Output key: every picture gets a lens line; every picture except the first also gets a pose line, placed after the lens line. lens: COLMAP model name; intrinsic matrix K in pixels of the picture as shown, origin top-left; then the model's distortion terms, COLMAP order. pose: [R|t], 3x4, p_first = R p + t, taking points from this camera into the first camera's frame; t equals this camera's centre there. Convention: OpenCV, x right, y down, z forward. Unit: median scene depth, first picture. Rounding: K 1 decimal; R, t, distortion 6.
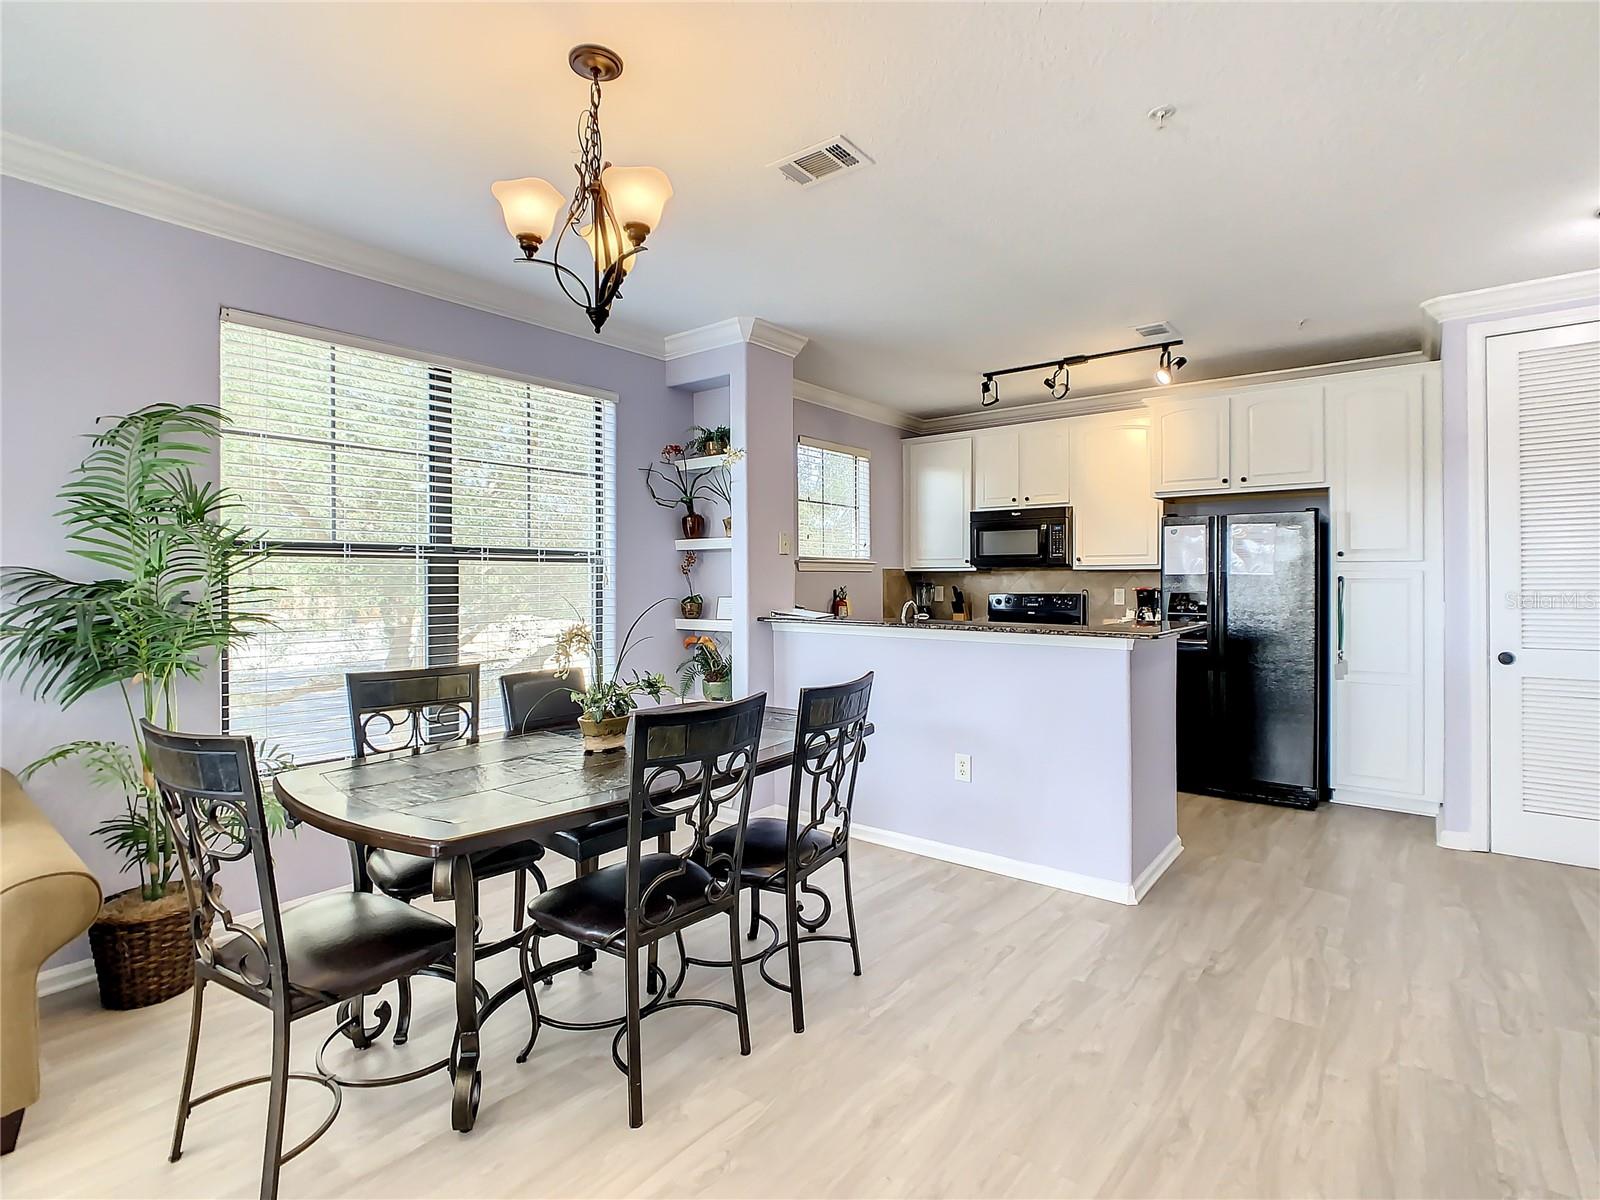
lens RADIAL K [[801.3, 0, 806.2], [0, 801.3, 581.3], [0, 0, 1]] dist [-0.015587, 0.000782]
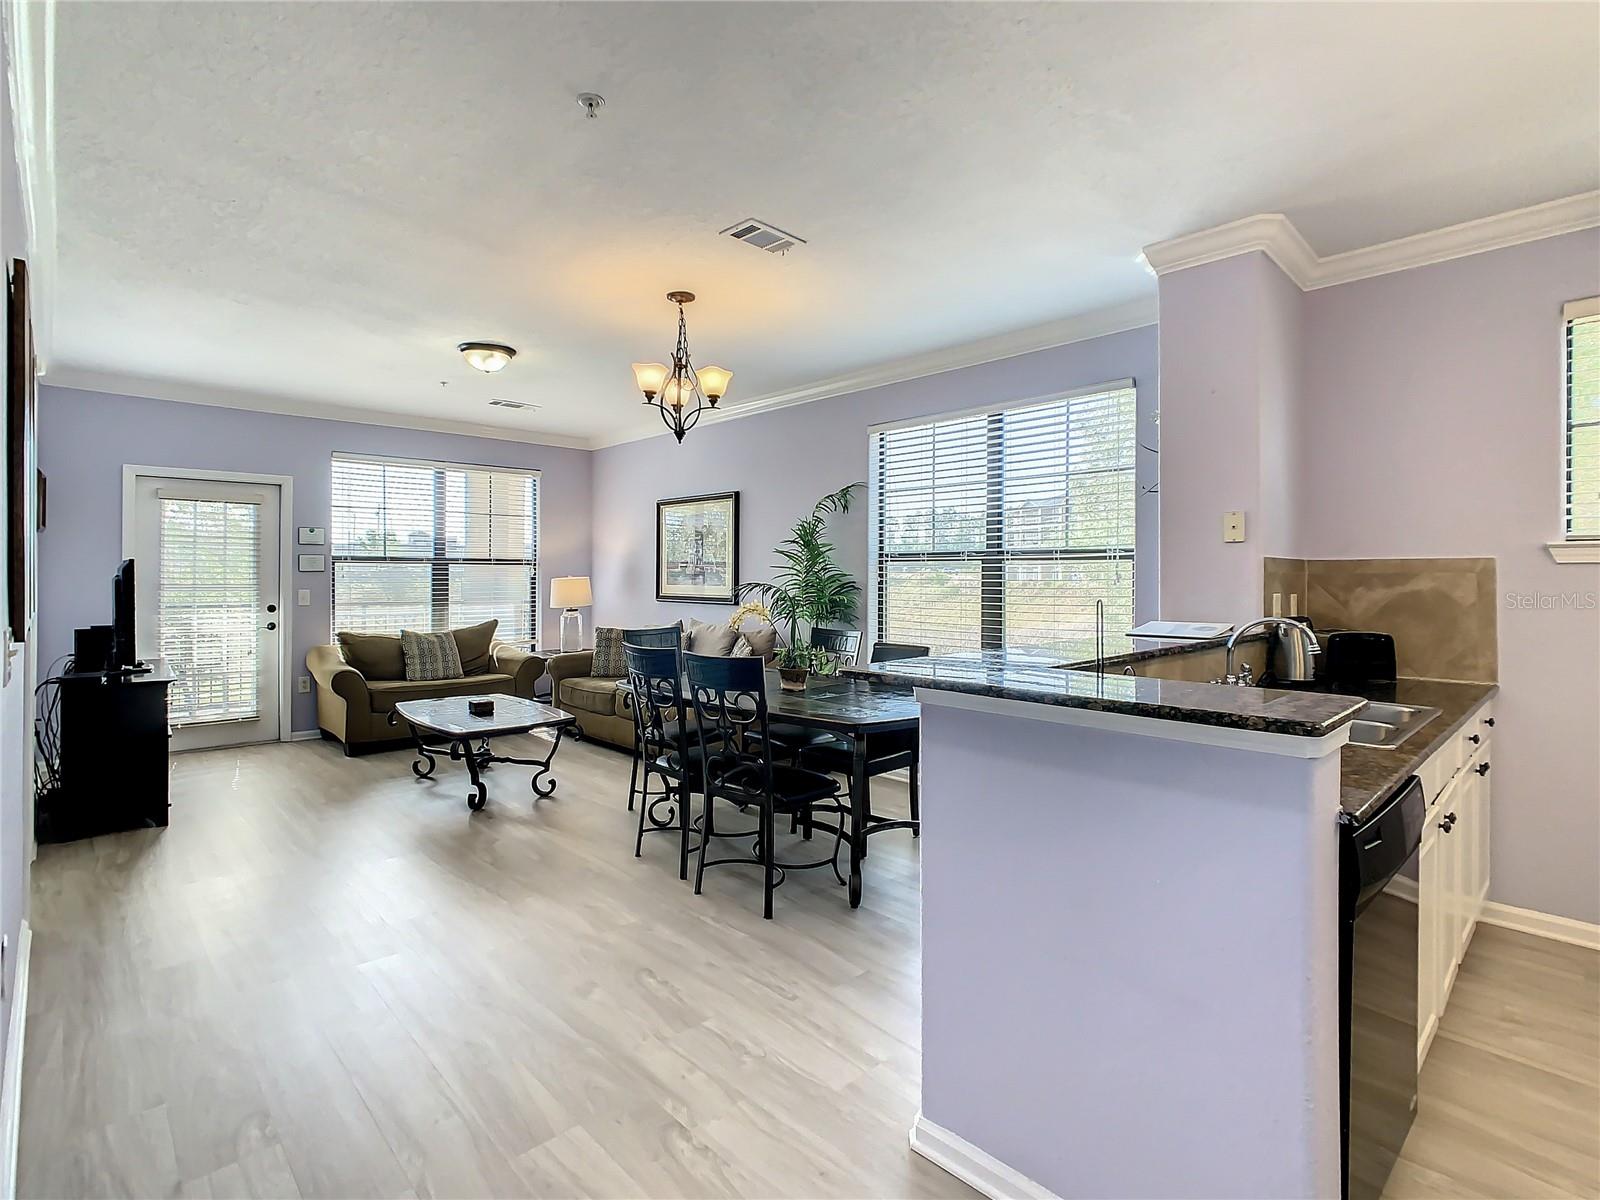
lens RADIAL K [[801.3, 0, 806.2], [0, 801.3, 581.3], [0, 0, 1]] dist [-0.015587, 0.000782]
pose [[-0.149045, 0.010530, -0.988774, 0.700955], [-0.003437, 0.999932, 0.011167, -0.006102], [0.988824, 0.005063, -0.148998, 0.717148]]
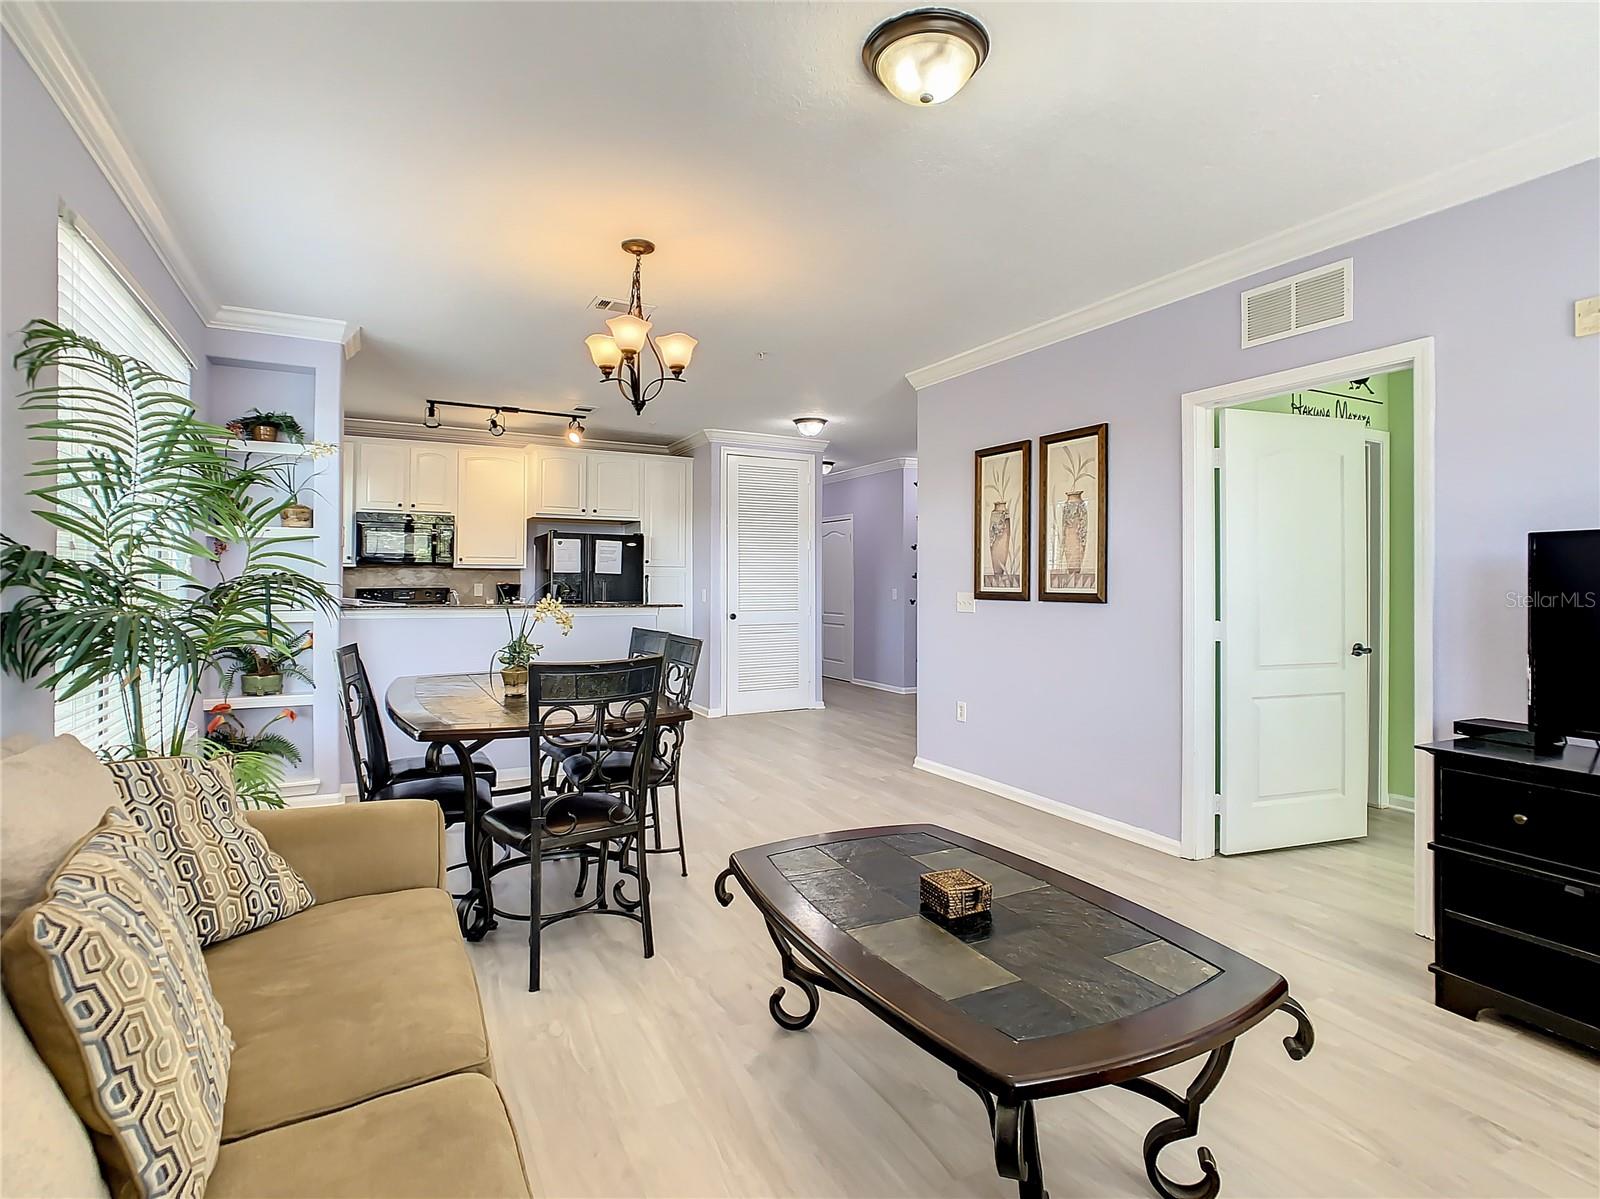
lens RADIAL K [[801.3, 0, 806.2], [0, 801.3, 580.8], [0, 0, 1]] dist [-0.015587, 0.000782]
pose [[0.404094, 0.007936, 0.914683, -0.738421], [-0.004054, 0.999968, -0.006885, 0.016475], [-0.914708, -0.000925, 0.404113, 0.011938]]
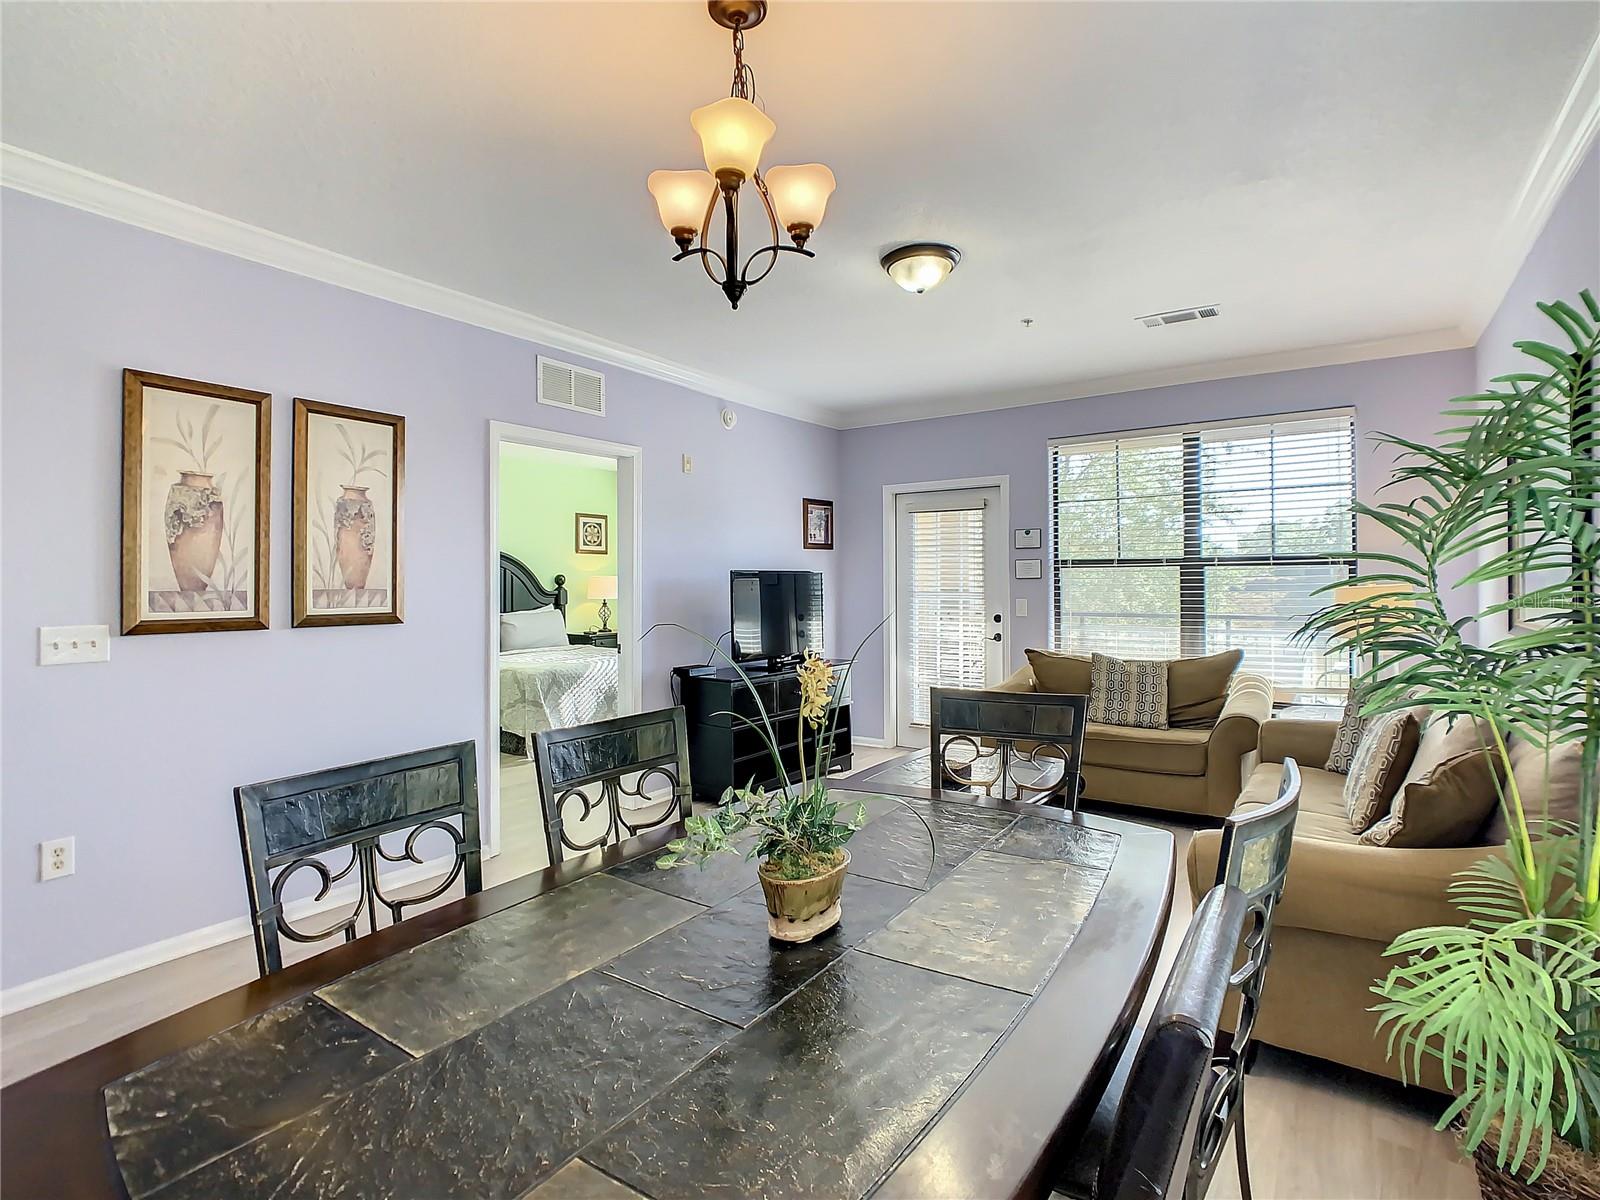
lens RADIAL K [[794.2, 0, 805.9], [0, 794.2, 579.4], [0, 0, 1]] dist [0.004062, -0.029421]
pose [[-0.998532, 0.008966, -0.053424, -0.132356], [0.009169, 0.999952, -0.003560, -0.002444], [0.053390, -0.004045, -0.998566, 0.862942]]
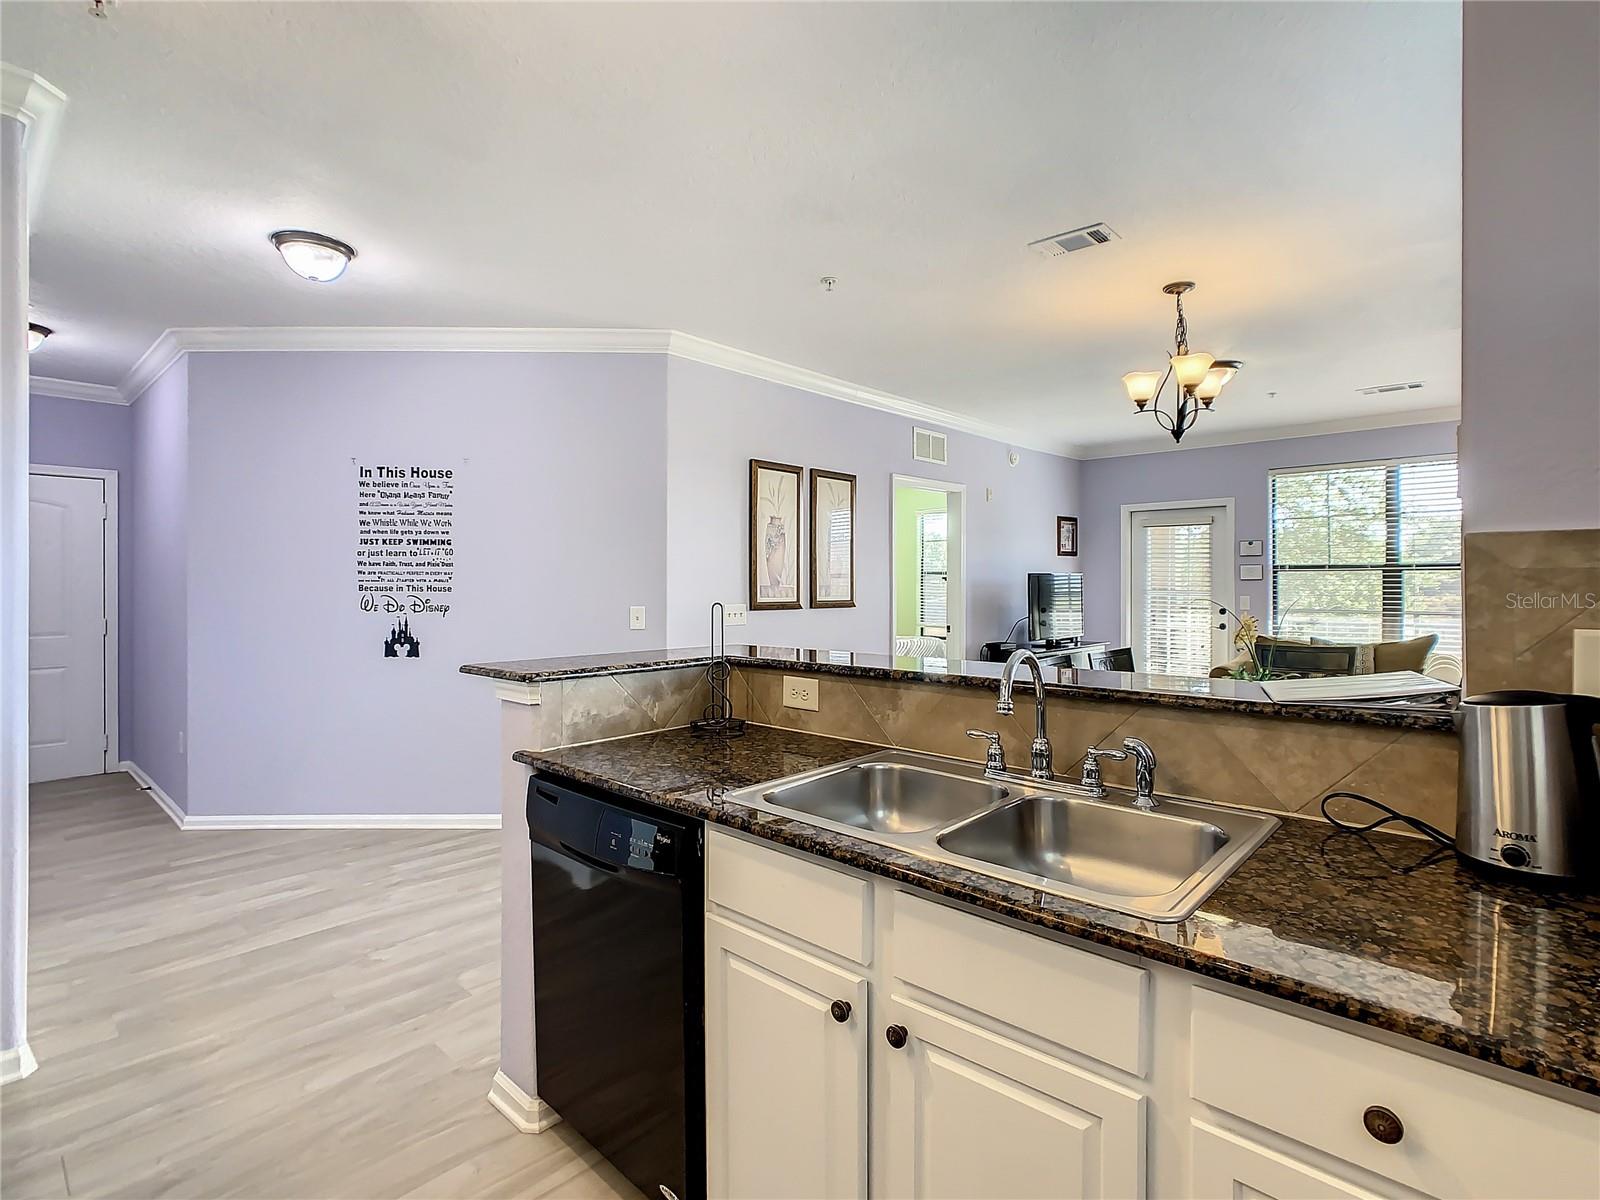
lens RADIAL K [[794.2, 0, 805.9], [0, 794.2, 579.4], [0, 0, 1]] dist [0.004062, -0.029421]
pose [[-0.995333, 0.005408, 0.096353, 0.177294], [0.005021, 0.999978, -0.004259, -0.003552], [-0.096374, -0.003756, -0.995338, 1.288354]]
